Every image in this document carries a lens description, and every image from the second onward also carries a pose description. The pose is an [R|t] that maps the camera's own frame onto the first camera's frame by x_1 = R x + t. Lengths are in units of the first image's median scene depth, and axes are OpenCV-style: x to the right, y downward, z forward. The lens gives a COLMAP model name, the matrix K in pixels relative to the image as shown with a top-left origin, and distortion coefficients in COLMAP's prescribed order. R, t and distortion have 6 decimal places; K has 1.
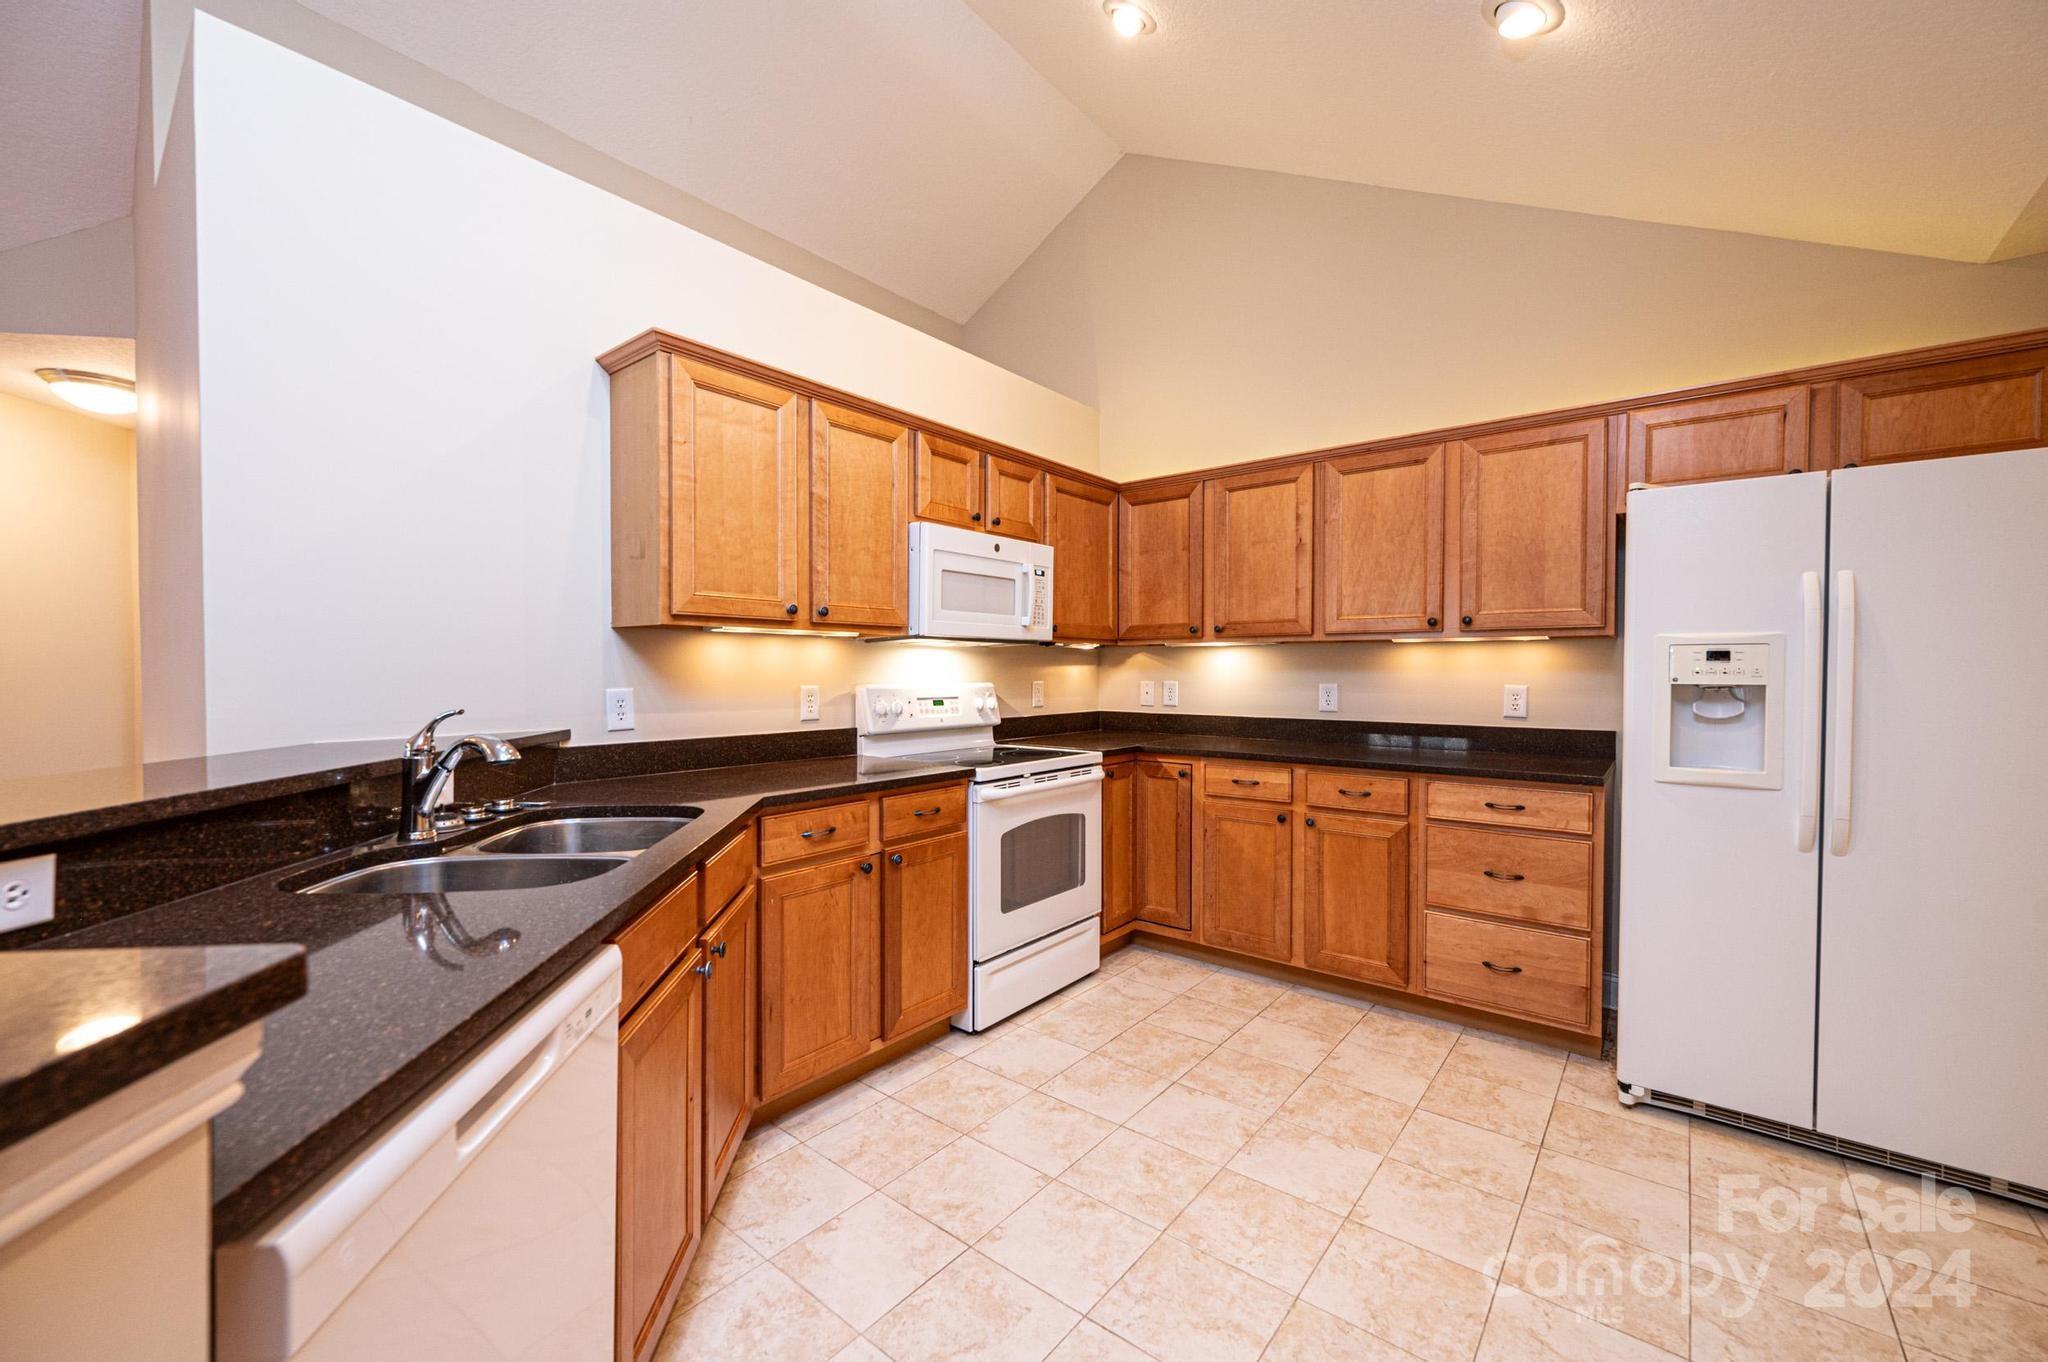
lens RADIAL K [[811.7, 0, 1023.9], [0, 811.7, 683.3], [0, 0, 1]] dist [-0.002059, 0.000046]
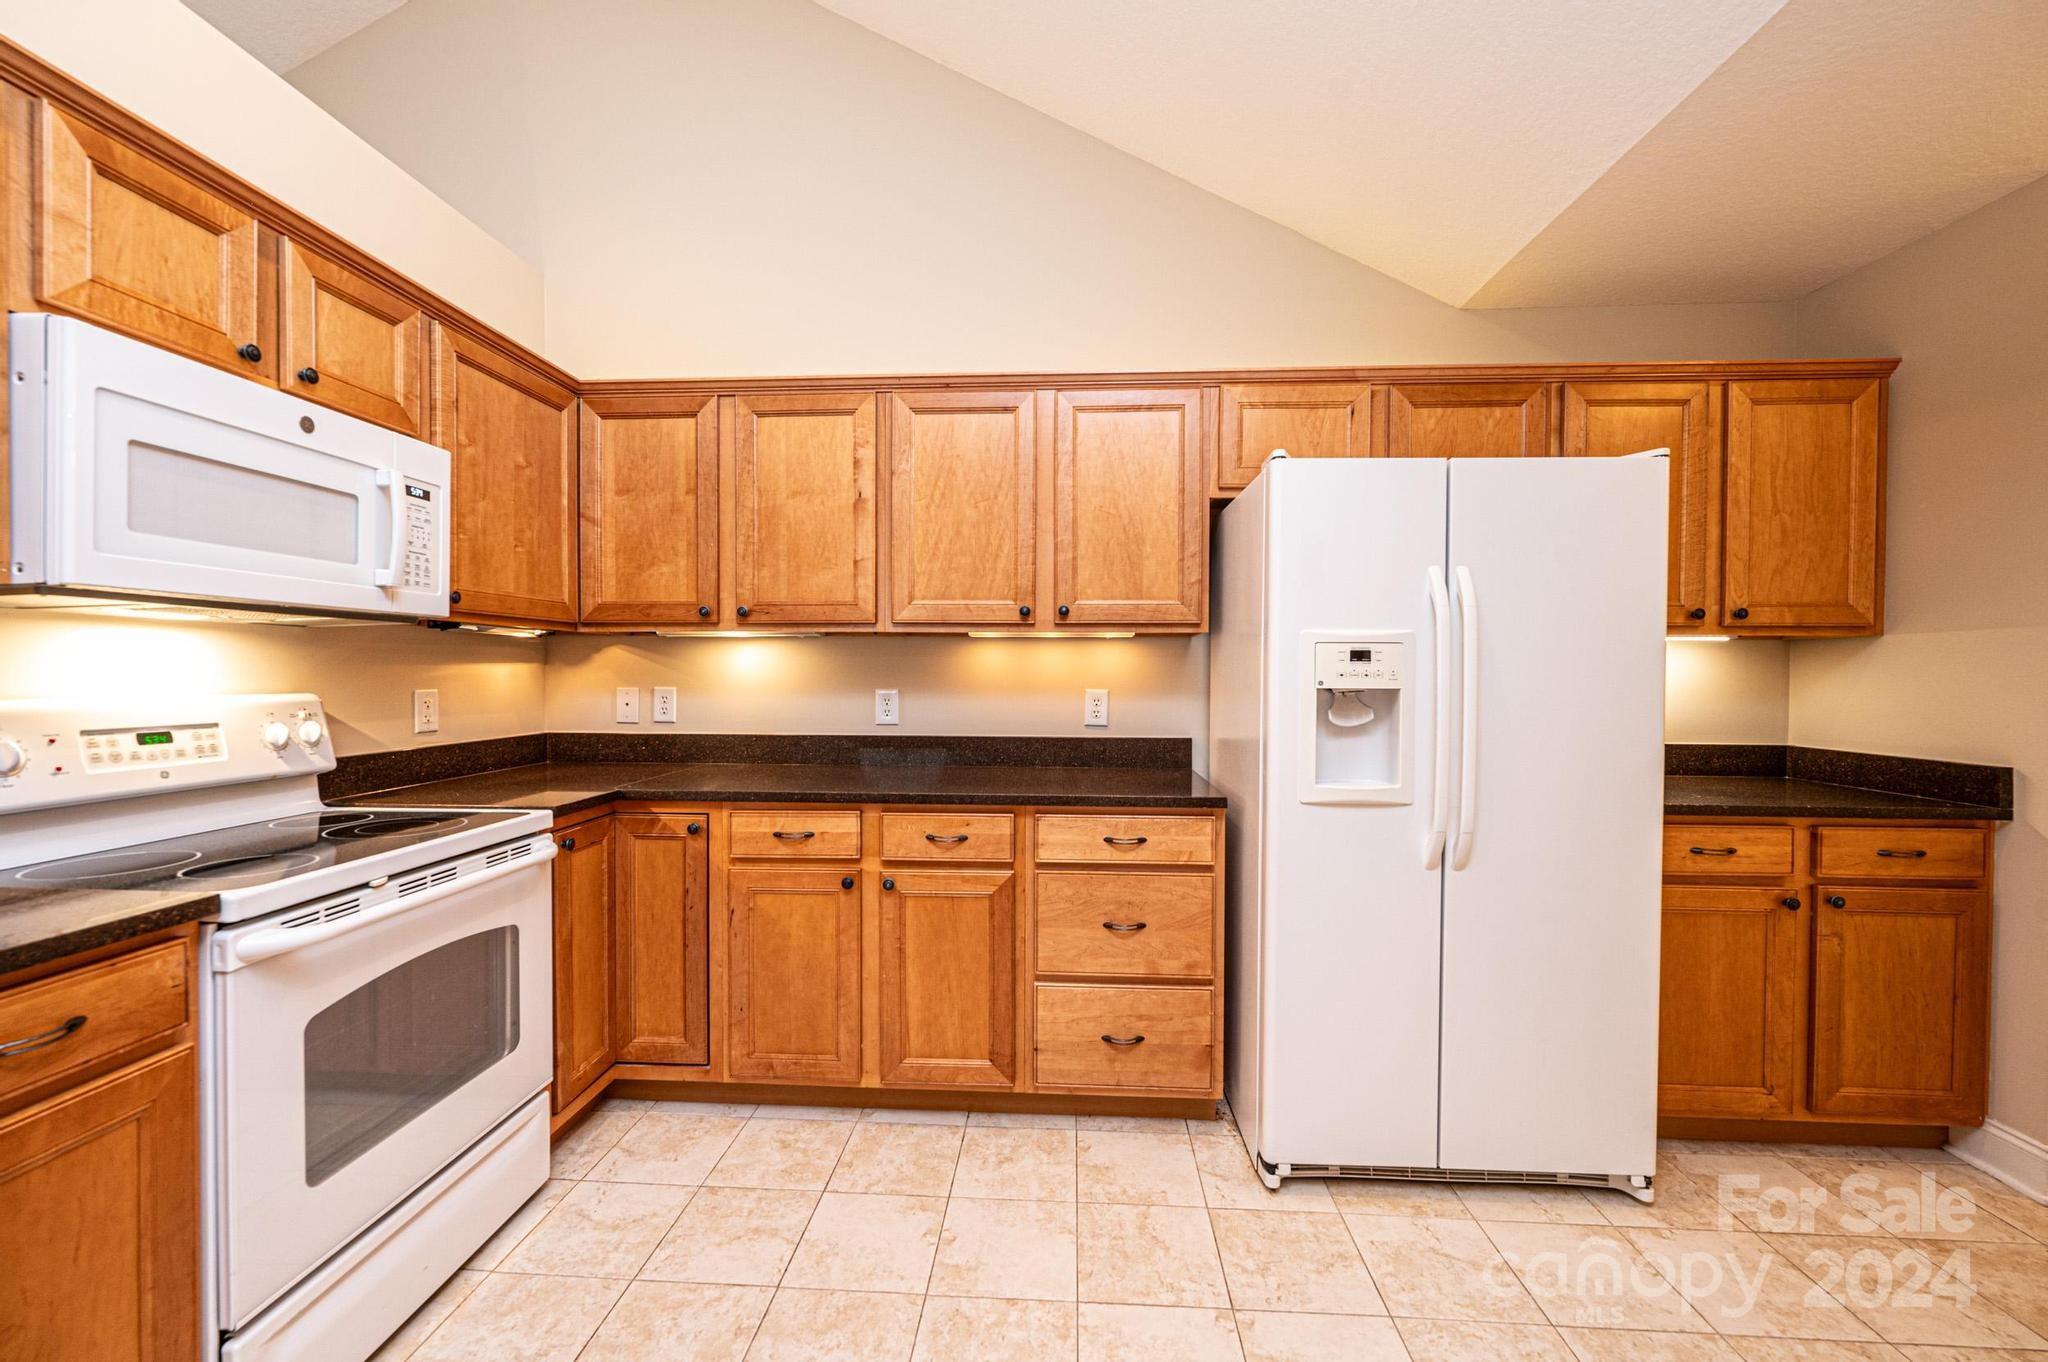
lens RADIAL K [[811.7, 0, 1023.9], [0, 811.7, 683.3], [0, 0, 1]] dist [-0.002059, 0.000046]
pose [[0.811869, -0.006314, 0.583805, 0.034210], [0.007156, 0.999974, 0.000863, -0.005429], [-0.583796, 0.003477, 0.811893, 0.351594]]
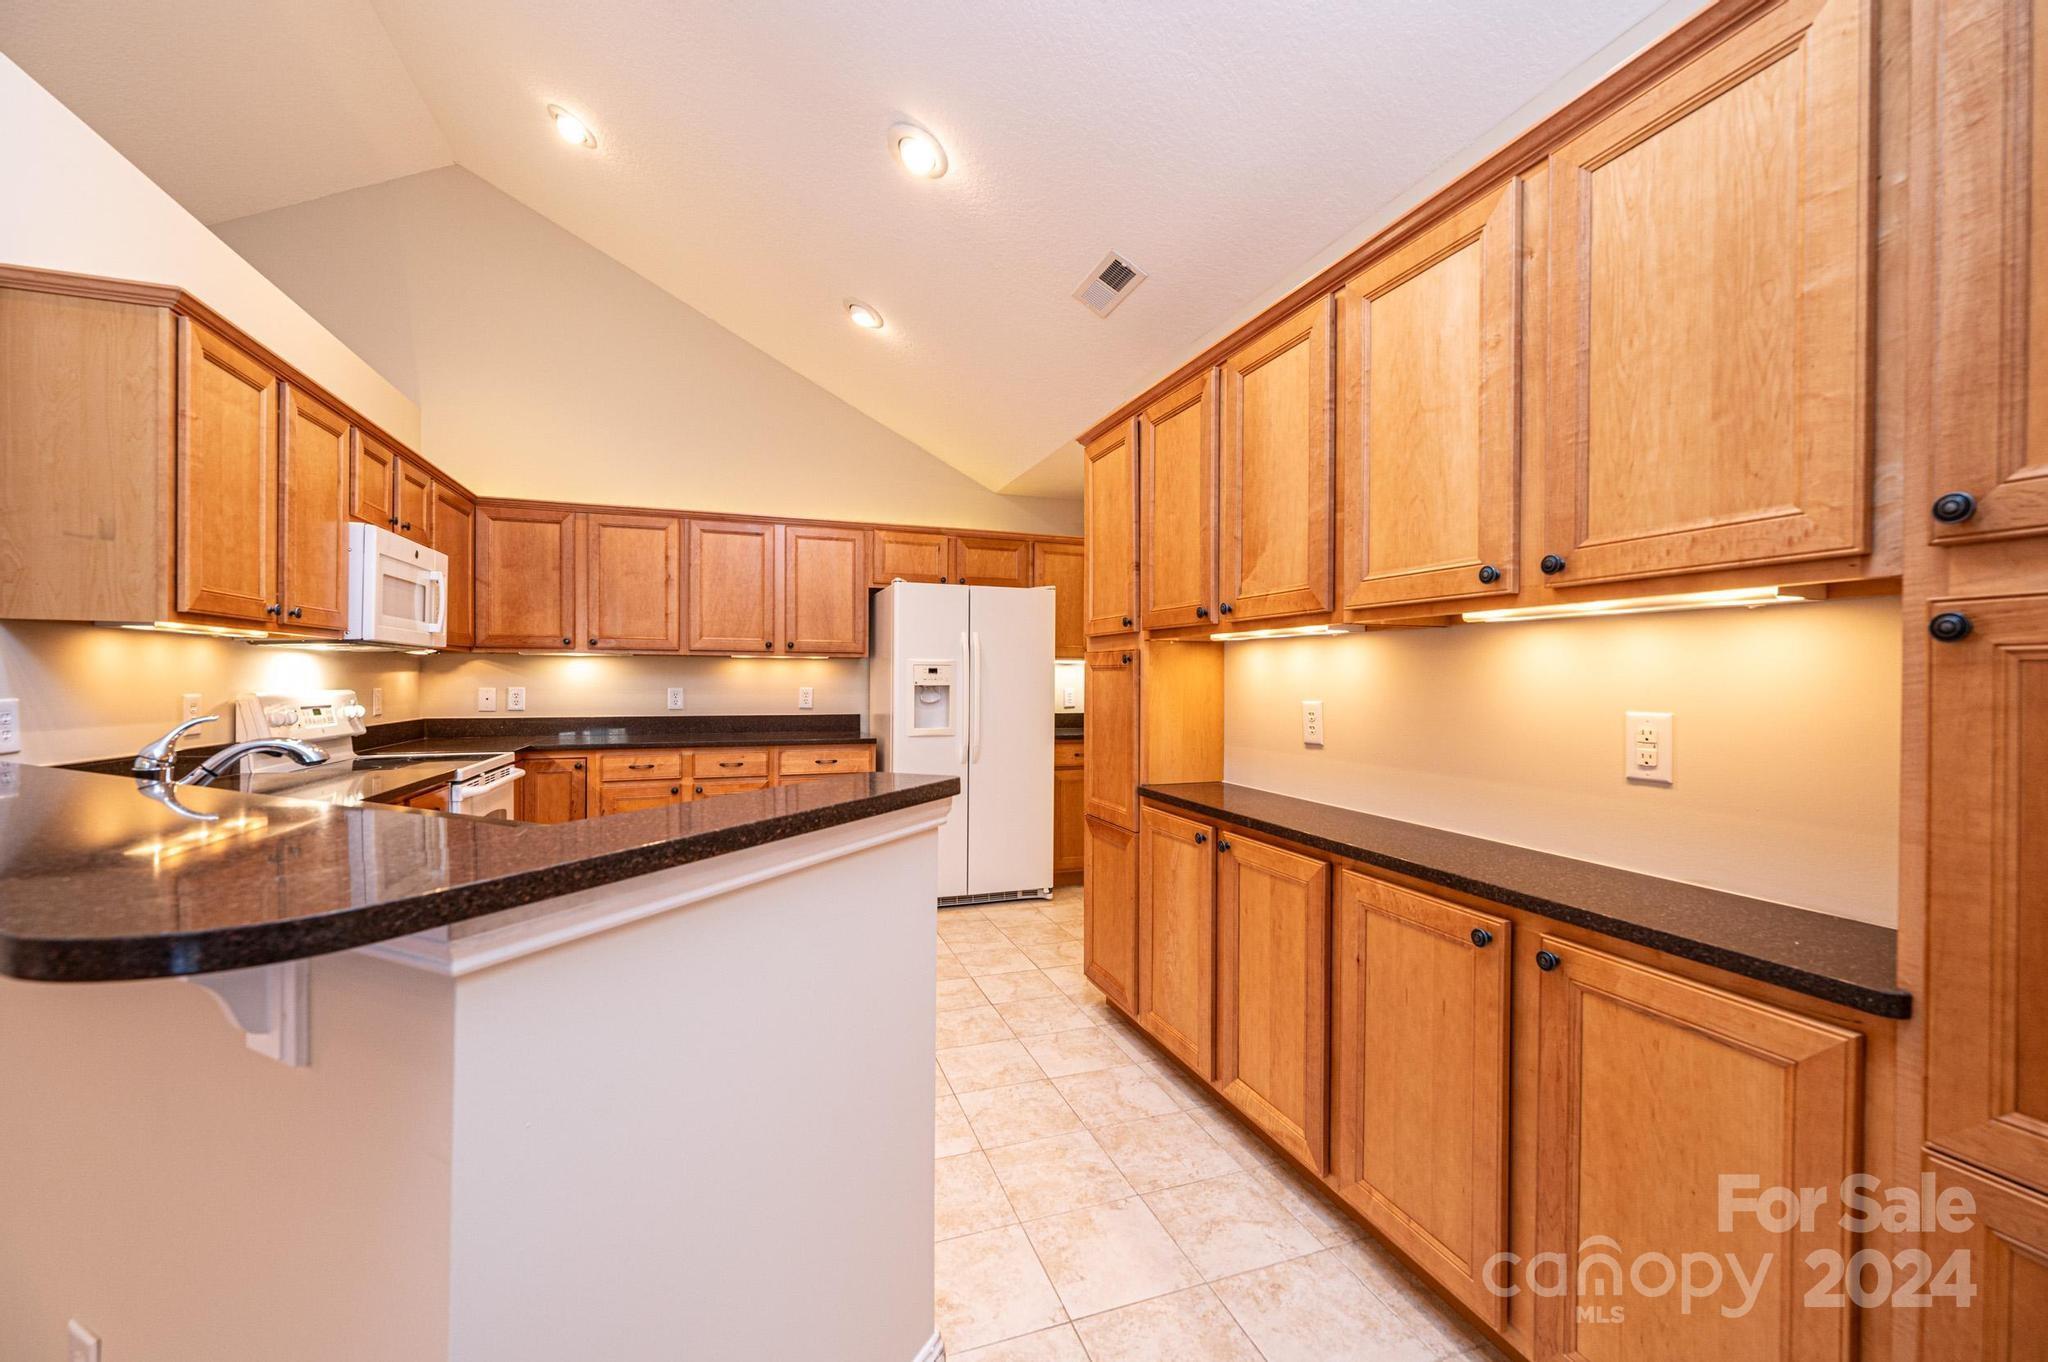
lens RADIAL K [[811.7, 0, 1023.9], [0, 811.7, 683.3], [0, 0, 1]] dist [-0.002059, 0.000046]
pose [[0.524827, -0.003201, 0.851203, -0.511267], [0.010676, 0.999939, -0.002822, 0.003270], [-0.851142, 0.010568, 0.524829, -0.168637]]
